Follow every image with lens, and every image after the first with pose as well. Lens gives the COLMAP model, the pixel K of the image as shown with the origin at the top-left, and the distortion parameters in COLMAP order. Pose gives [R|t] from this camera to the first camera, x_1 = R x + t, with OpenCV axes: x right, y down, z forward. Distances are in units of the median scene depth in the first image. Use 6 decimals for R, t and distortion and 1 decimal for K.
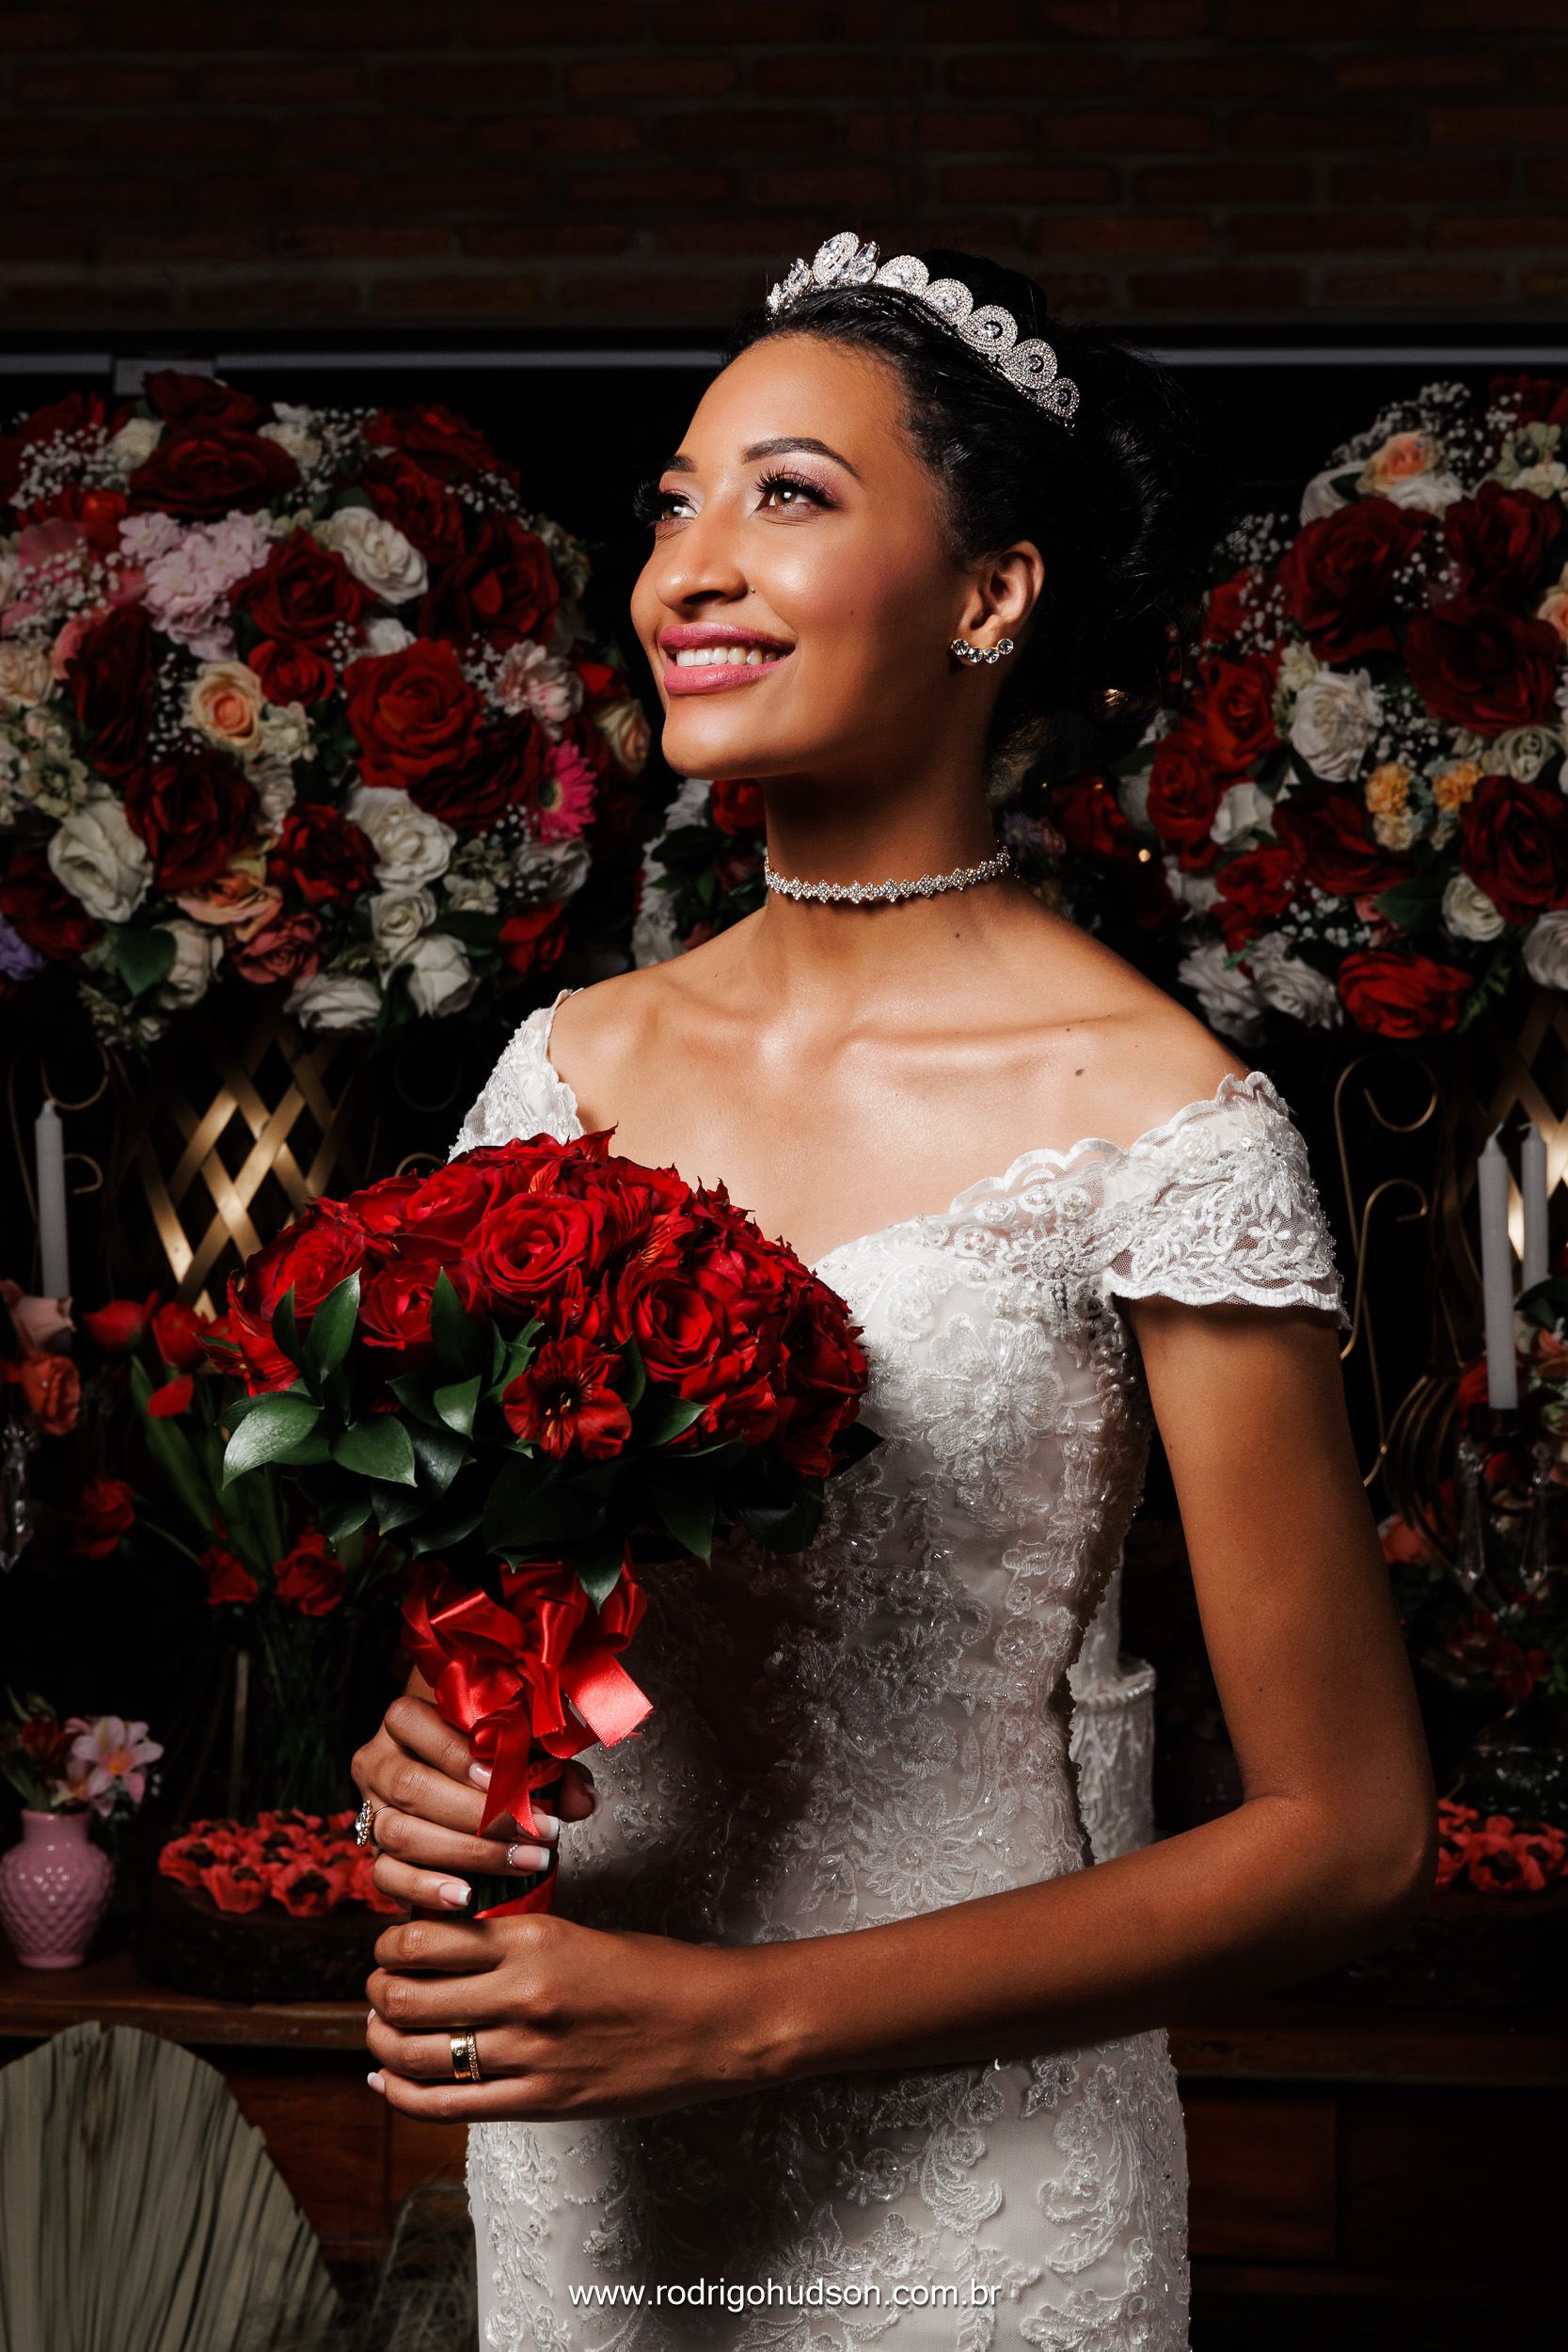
lens RADIAL K [[4143.1, 0, 775.7], [0, 4143.1, 1100.2], [0, 0, 1]] dist [0.033091, 0.000000]
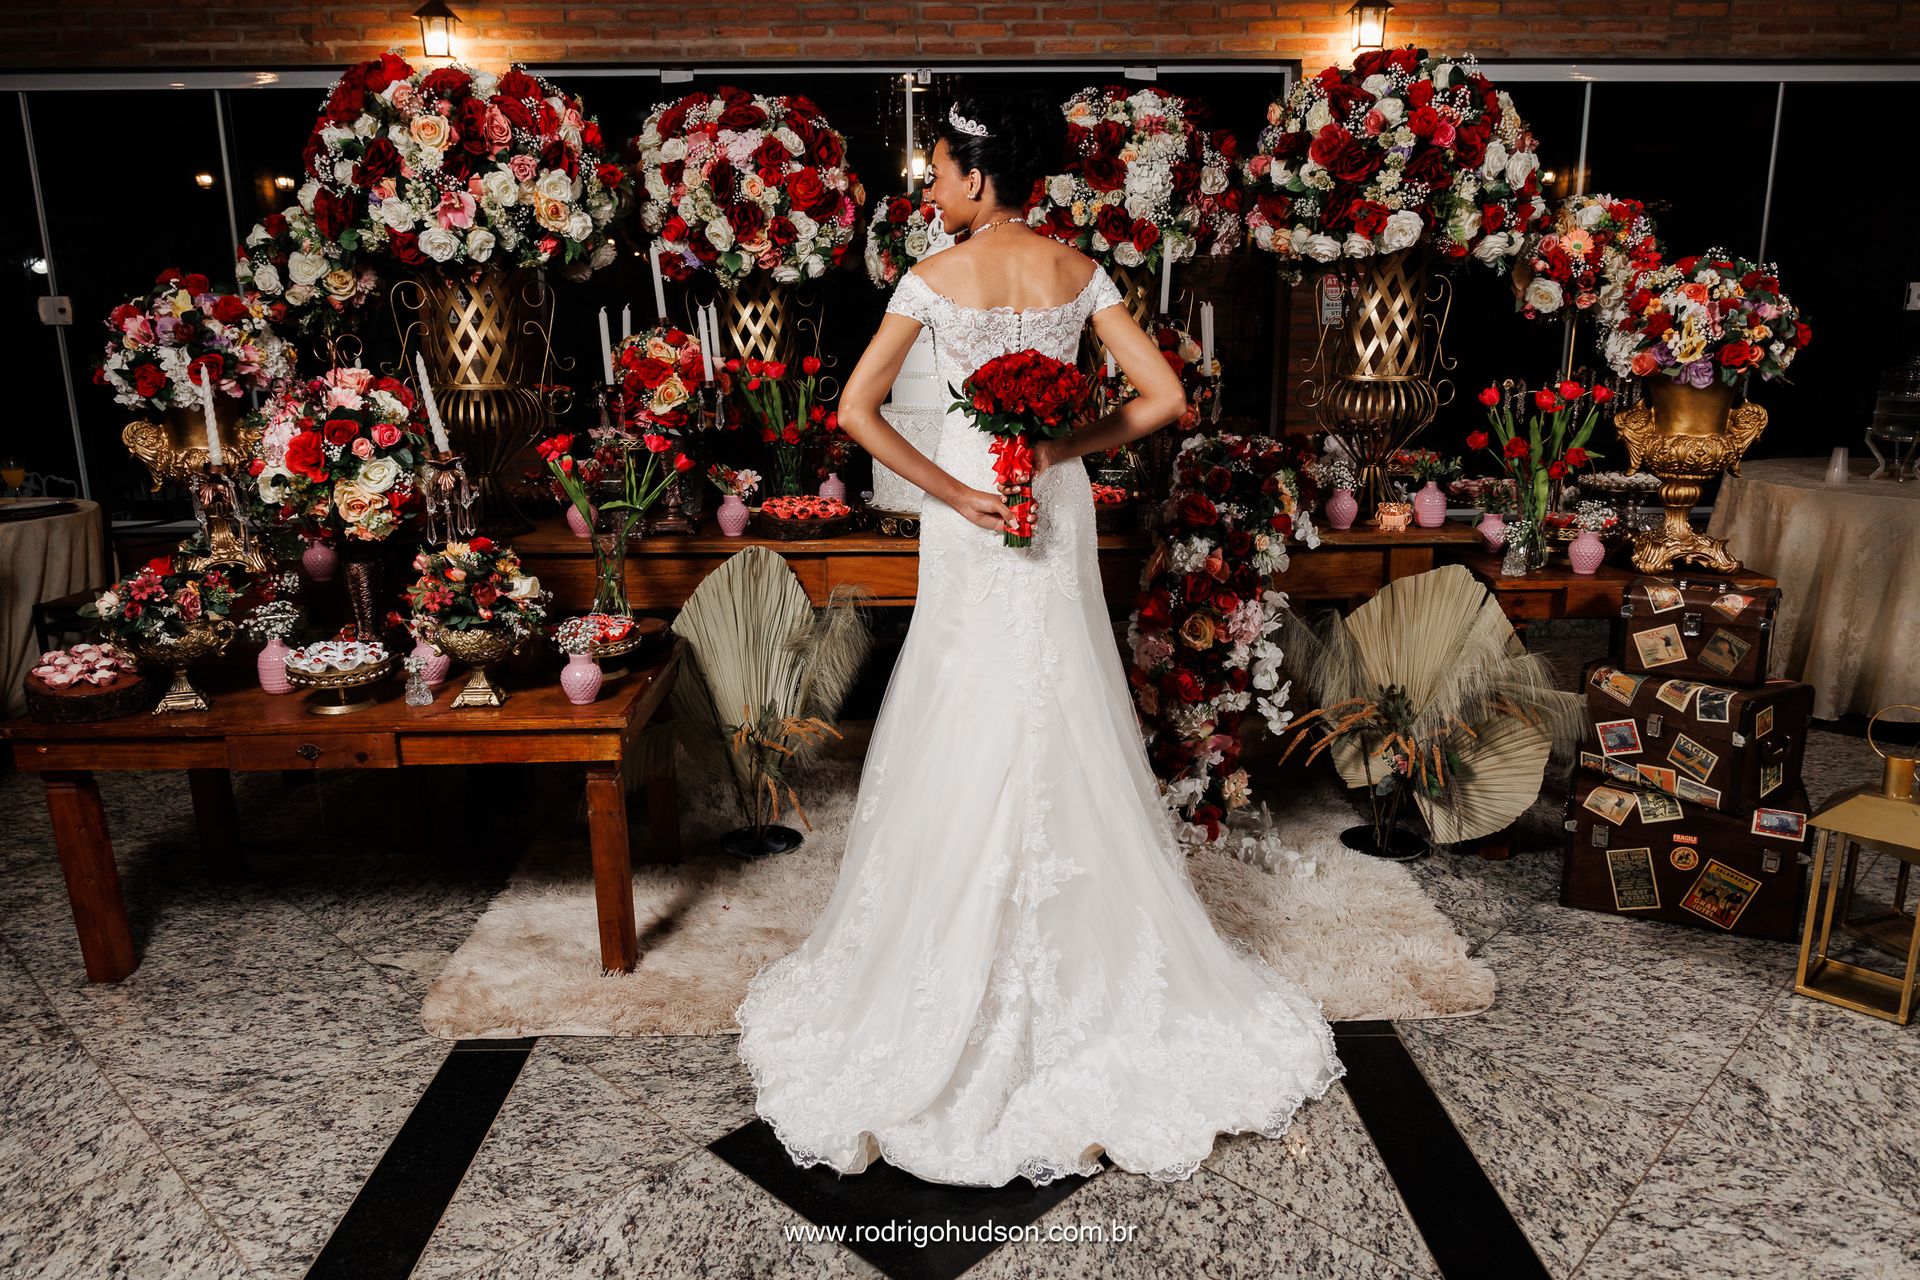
lens RADIAL K [[1371.0, 0, 965.1], [0, 1371.0, 638.9], [0, 0, 1]] dist [-0.001221, -0.005234]
pose [[0.994869, -0.041200, 0.092406, -0.075460], [0.019116, 0.973426, 0.228201, 0.016082], [-0.099352, -0.225263, 0.969219, -0.234809]]
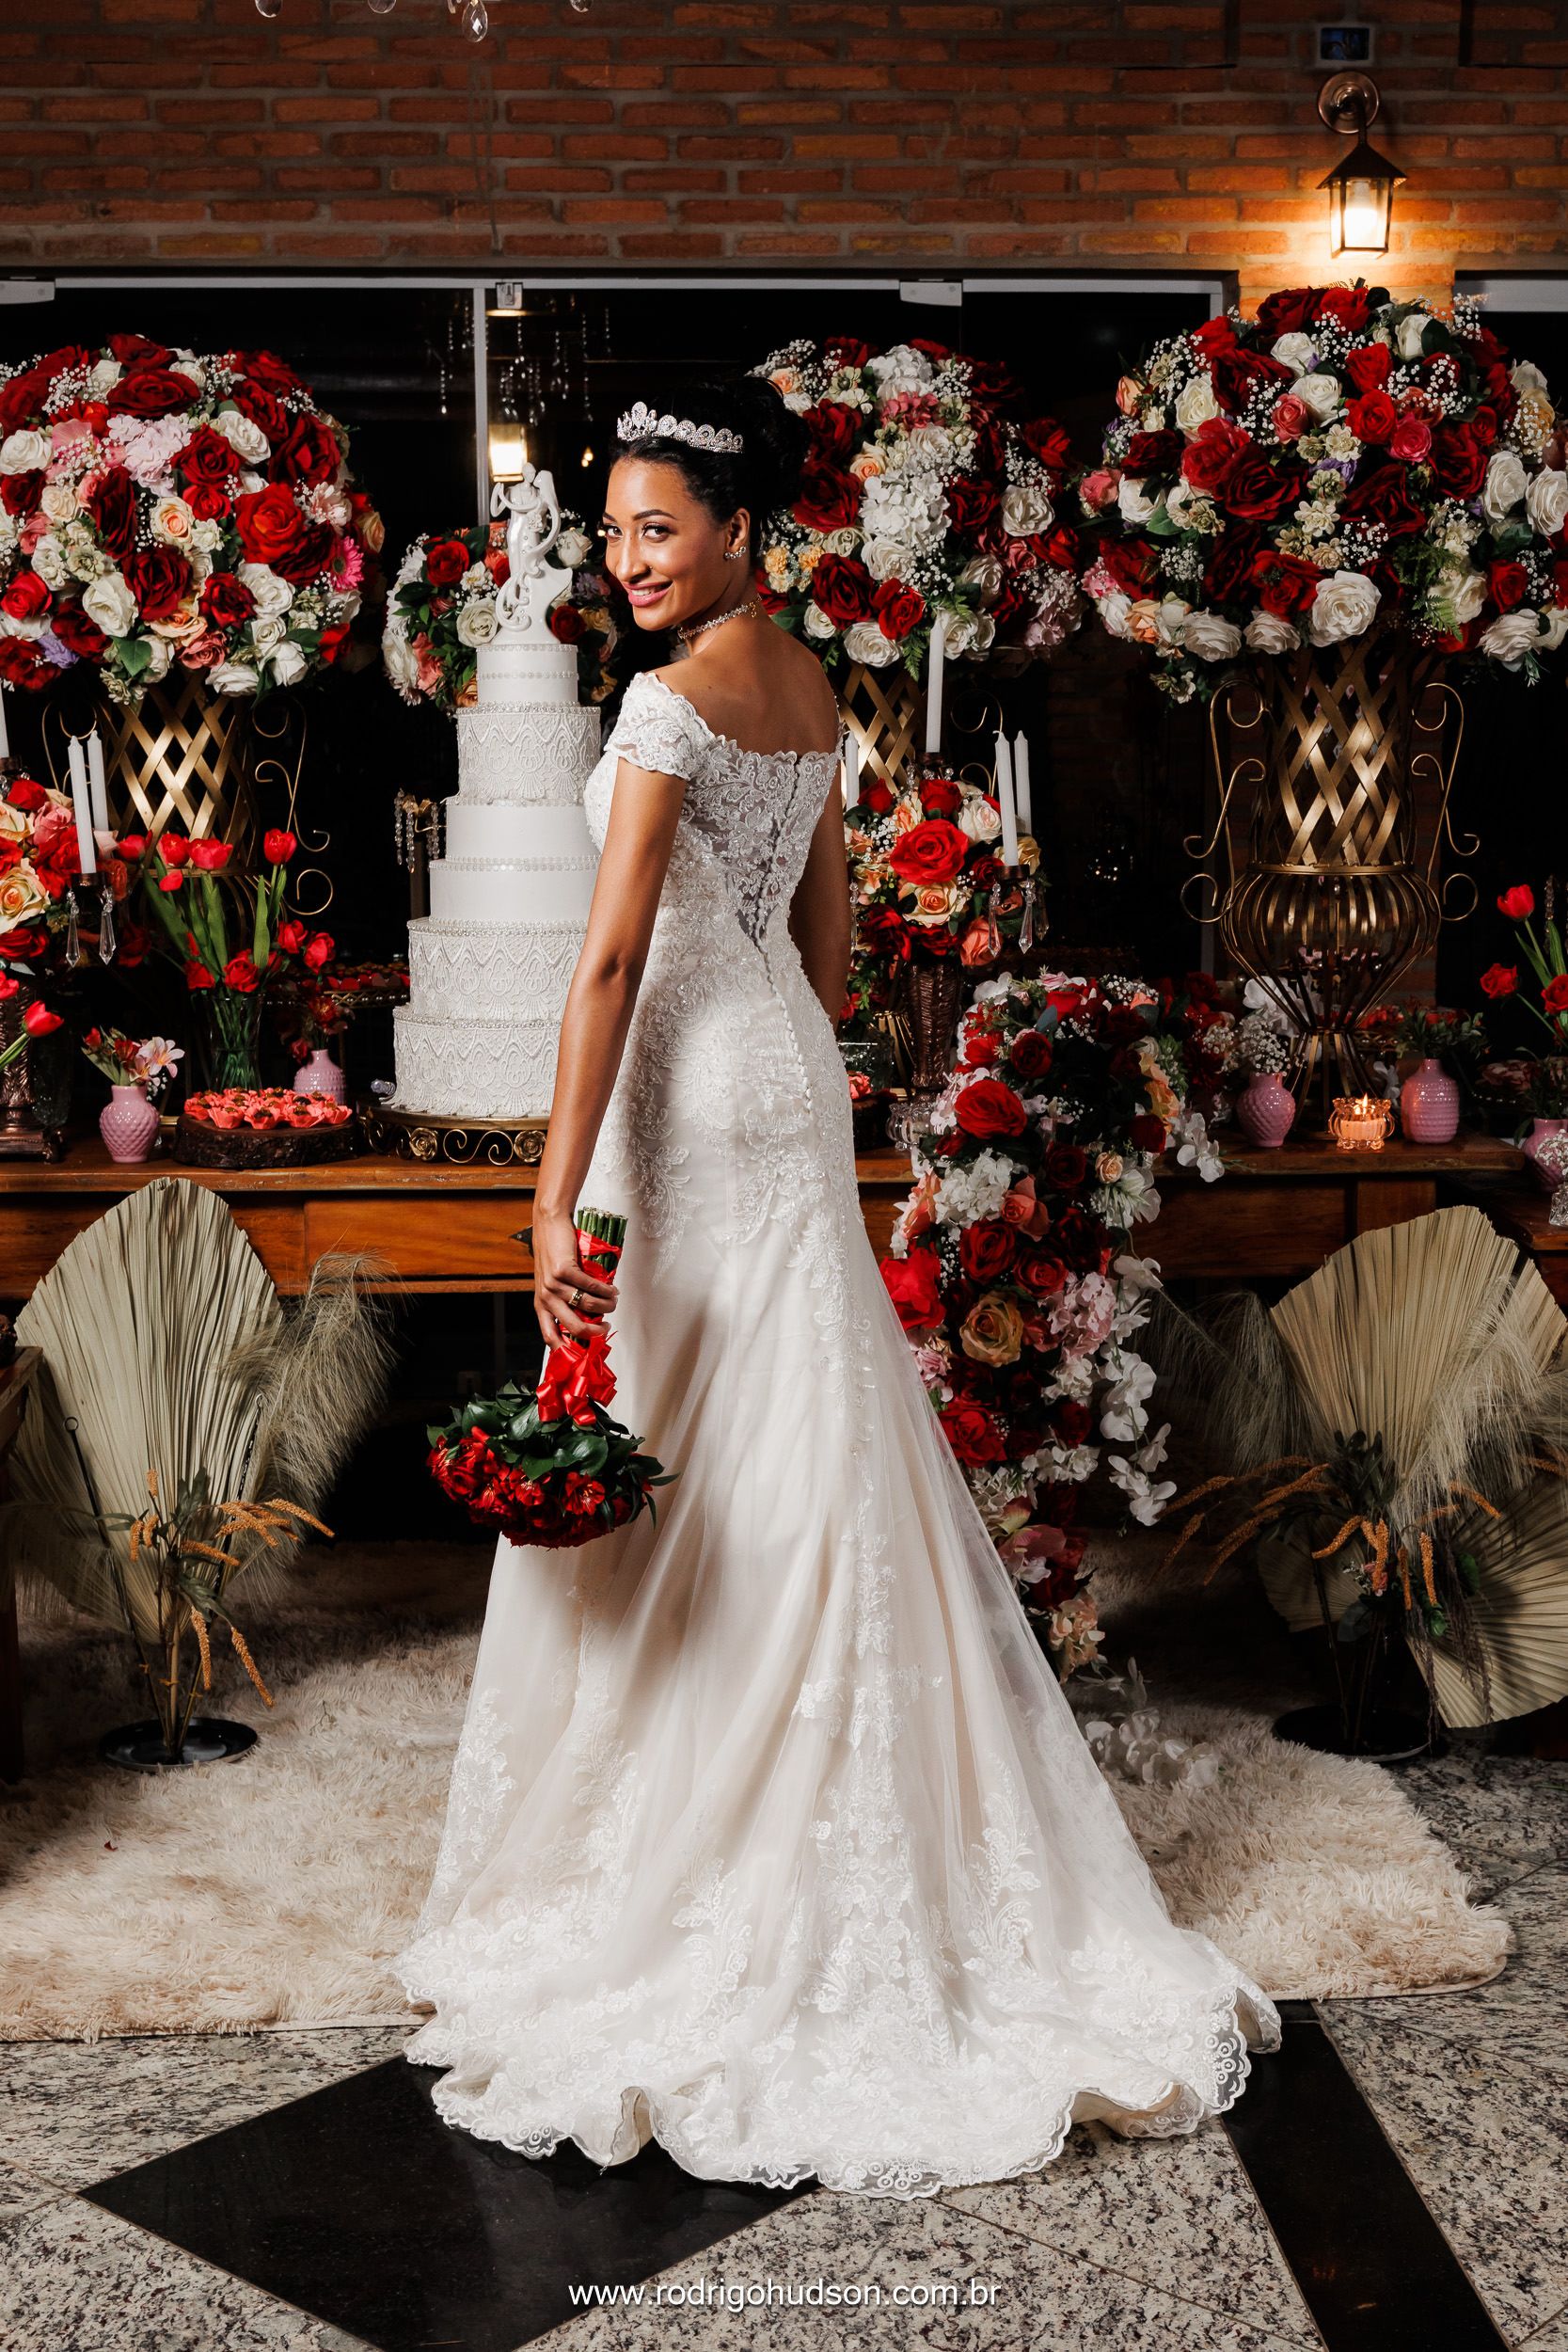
lens RADIAL K [[3085.0, 0, 752.0], [0, 3085.0, 1220.1], [0, 0, 1]] dist [0.001175, 0.000000]
pose [[0.990582, -0.036948, 0.131844, -0.066706], [0.017239, 0.988896, 0.147607, 0.017834], [-0.135834, -0.143944, 0.980219, -0.466988]]
